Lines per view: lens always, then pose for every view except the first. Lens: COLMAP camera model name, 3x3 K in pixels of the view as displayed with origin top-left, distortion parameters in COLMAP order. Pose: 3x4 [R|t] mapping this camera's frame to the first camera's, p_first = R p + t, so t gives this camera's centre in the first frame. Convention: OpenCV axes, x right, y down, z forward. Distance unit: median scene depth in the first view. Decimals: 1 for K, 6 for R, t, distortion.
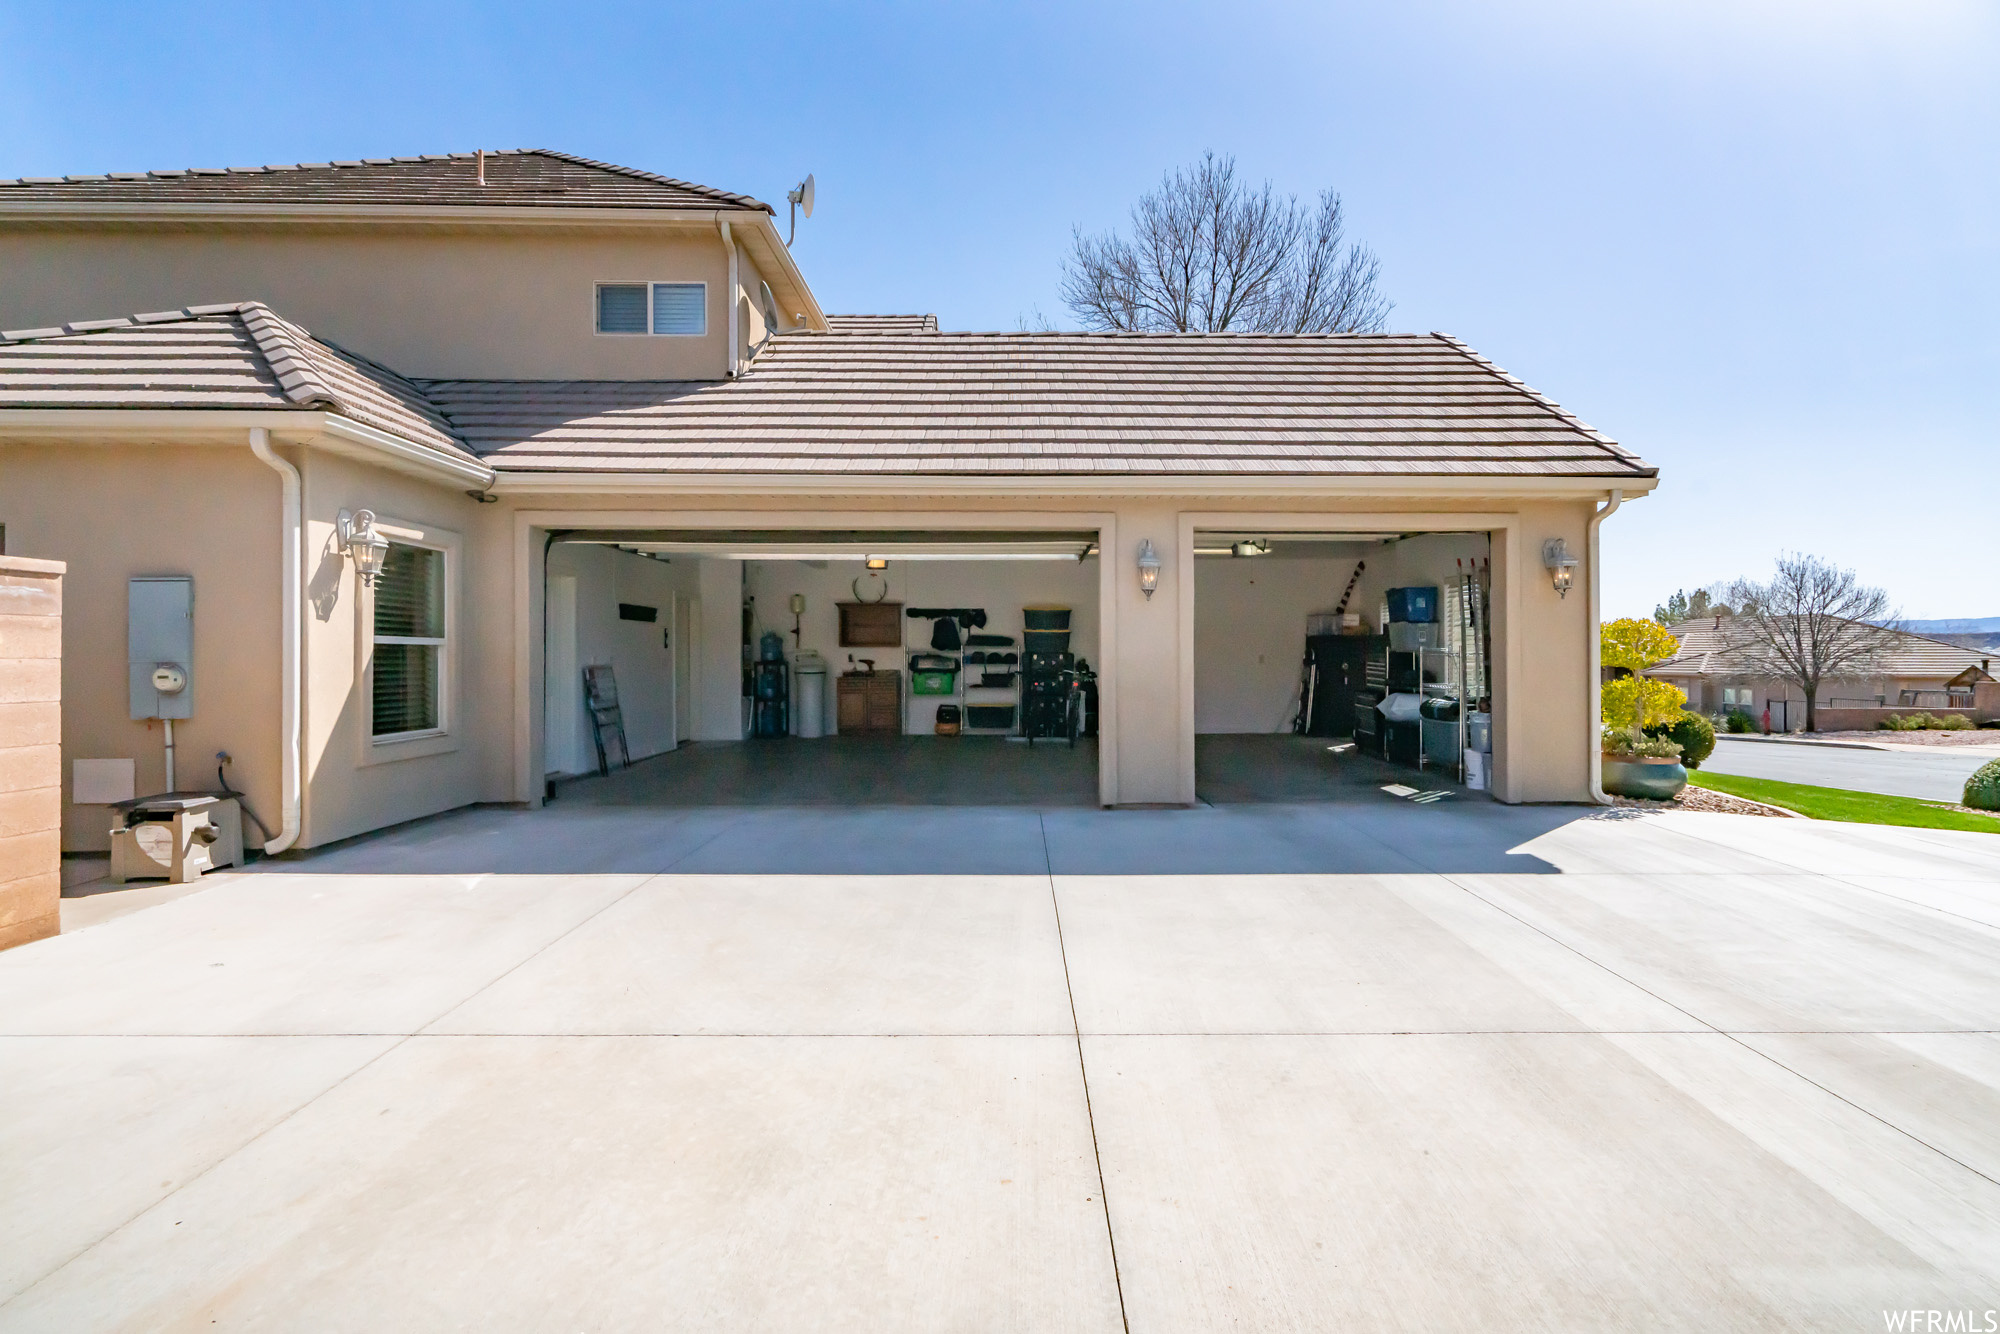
lens RADIAL K [[899.5, 0, 1007.3], [0, 899.5, 669.0], [0, 0, 1]] dist [-0.003470, 0.002261]
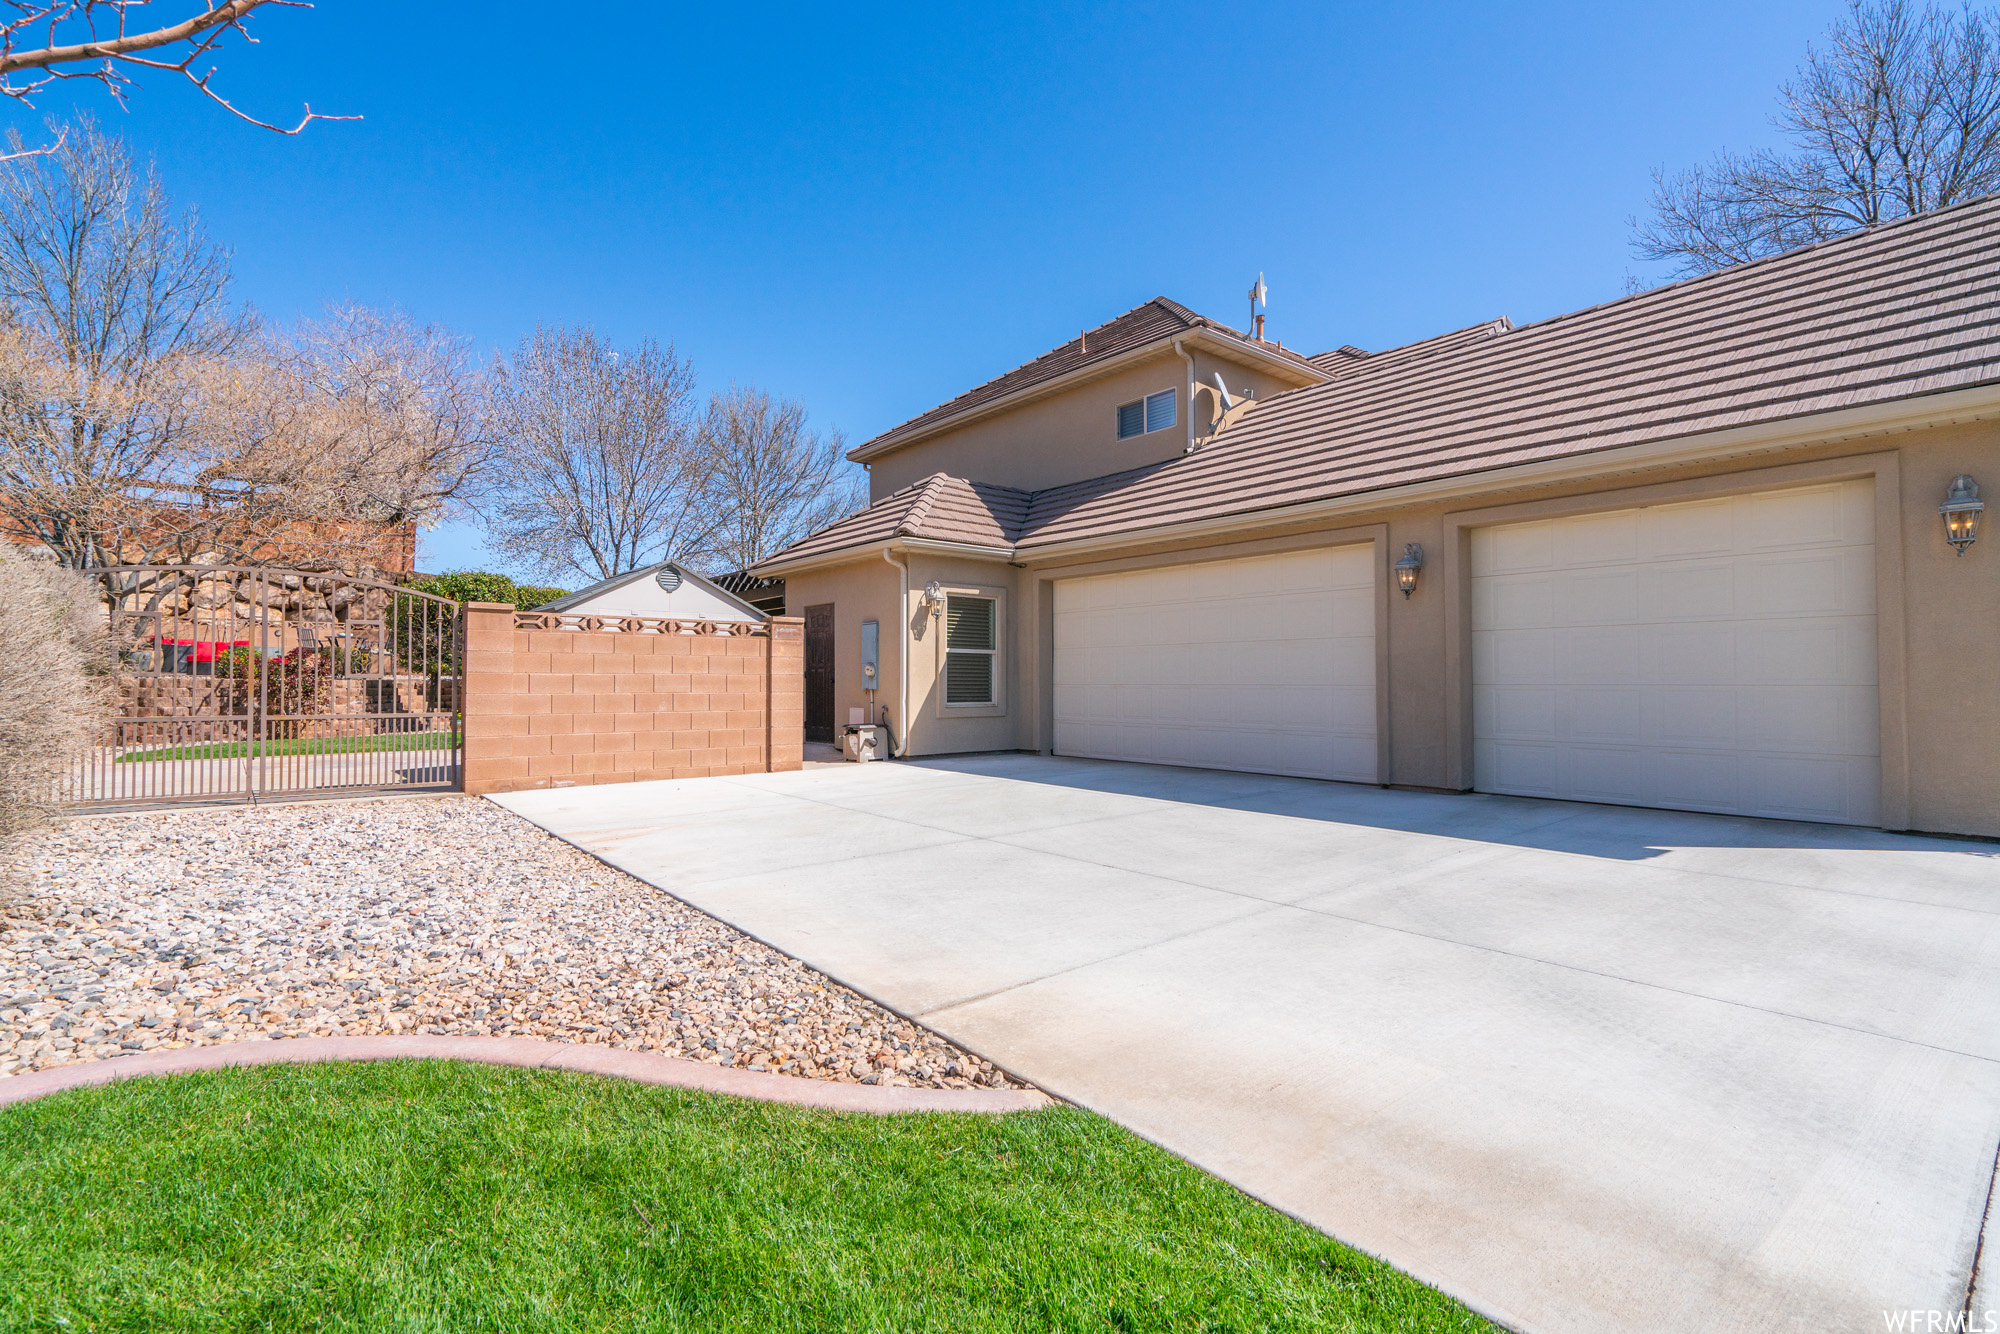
lens RADIAL K [[899.5, 0, 985.1], [0, 899.5, 662.6], [0, 0, 1]] dist [-0.003470, 0.002261]
pose [[0.620580, -0.014171, -0.784015, 0.806681], [-0.010228, 0.999605, -0.026164, 0.040916], [0.784076, 0.024256, 0.620190, -0.095755]]
